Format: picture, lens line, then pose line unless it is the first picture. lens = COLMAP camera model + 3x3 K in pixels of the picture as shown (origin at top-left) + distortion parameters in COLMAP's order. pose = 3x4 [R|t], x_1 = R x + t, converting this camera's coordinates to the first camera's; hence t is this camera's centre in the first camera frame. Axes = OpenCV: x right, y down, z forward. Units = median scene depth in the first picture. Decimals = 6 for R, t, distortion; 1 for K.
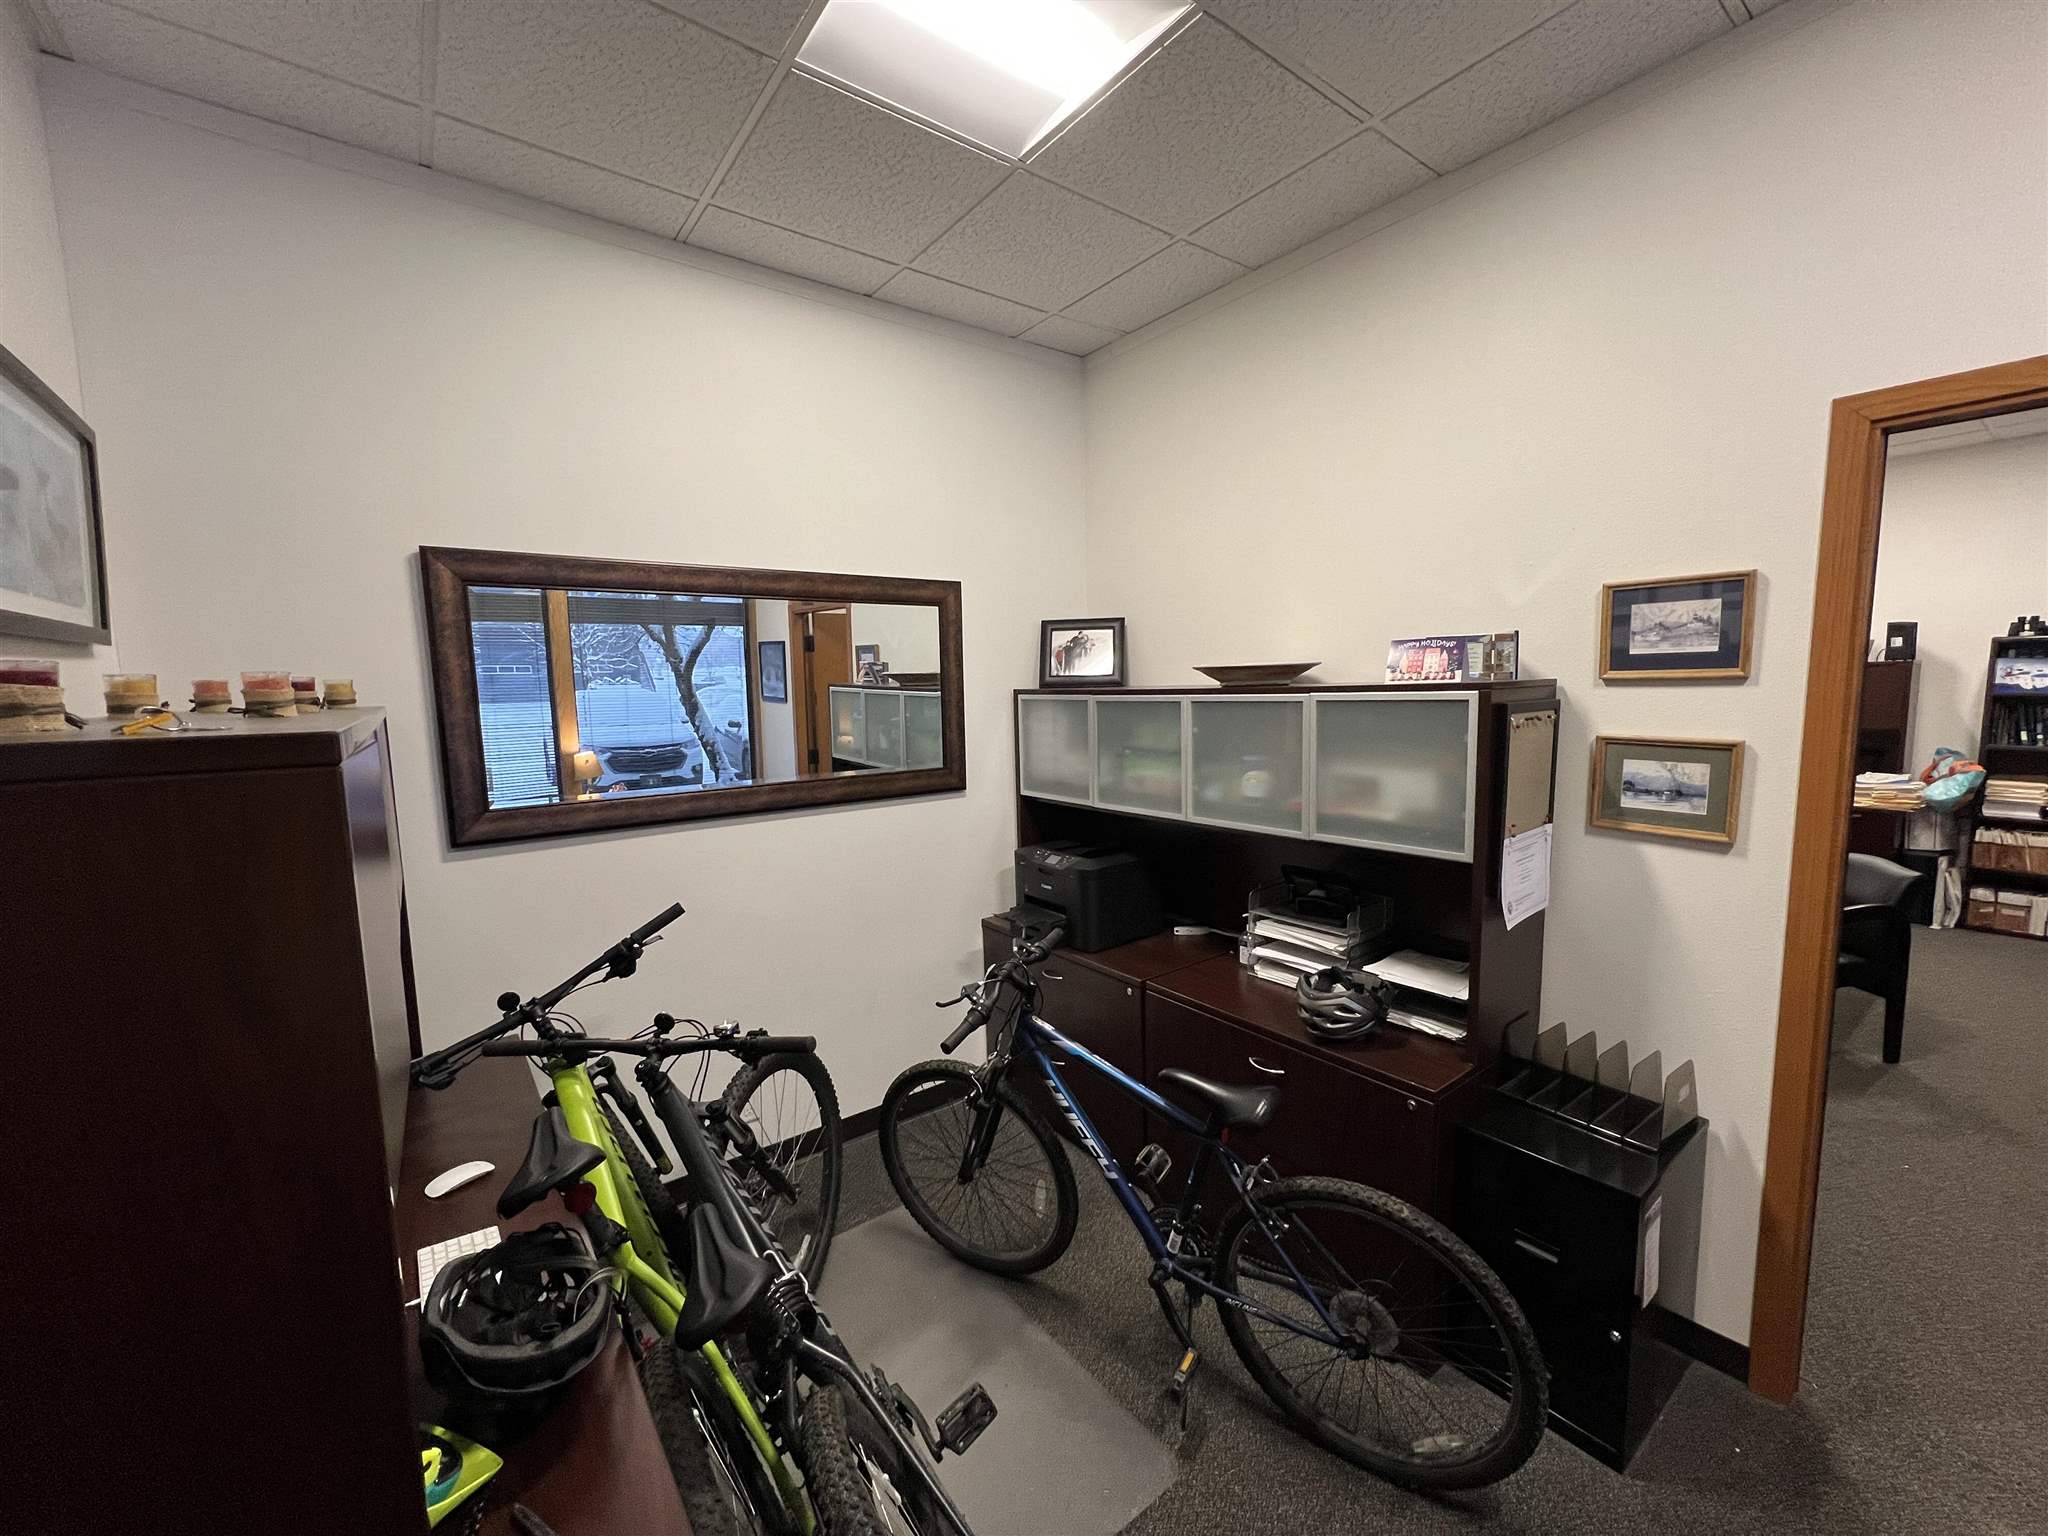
lens RADIAL K [[820.4, 0, 1020.3], [0, 820.4, 775.6], [0, 0, 1]] dist [0.001051, 0.000118]
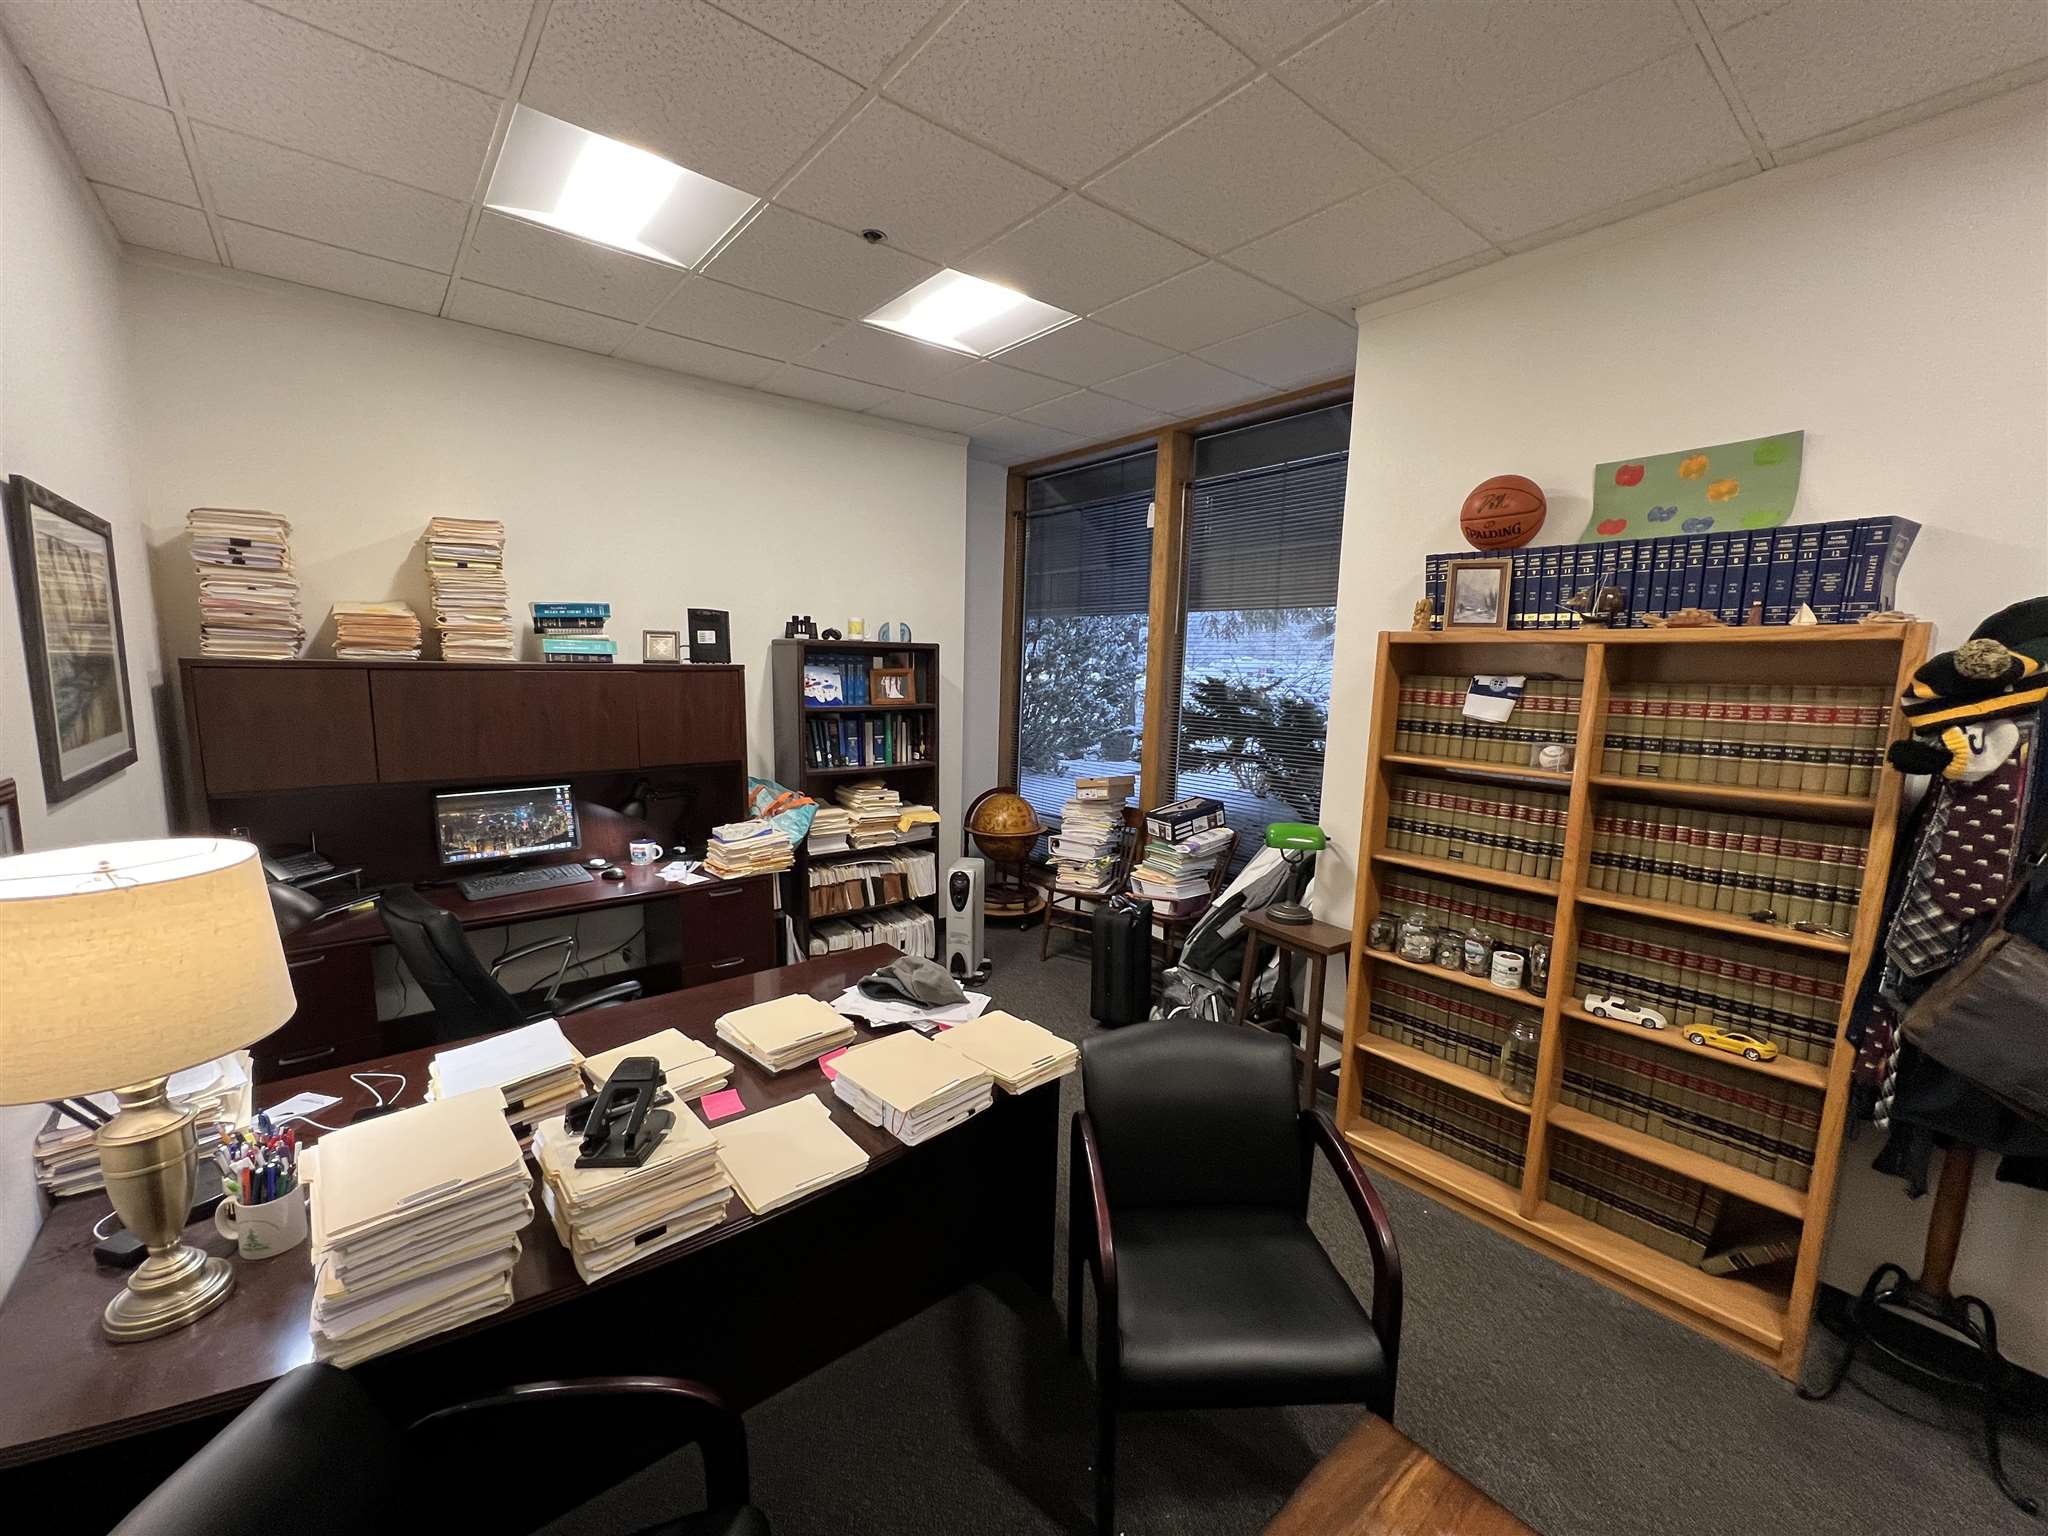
lens RADIAL K [[820.4, 0, 1018.0], [0, 820.4, 775.7], [0, 0, 1]] dist [0.001051, 0.000118]
pose [[-0.046882, -0.116445, 0.992090, 0.354589], [0.092909, 0.988368, 0.120398, -0.110611], [-0.994570, 0.097819, -0.035518, 0.815138]]
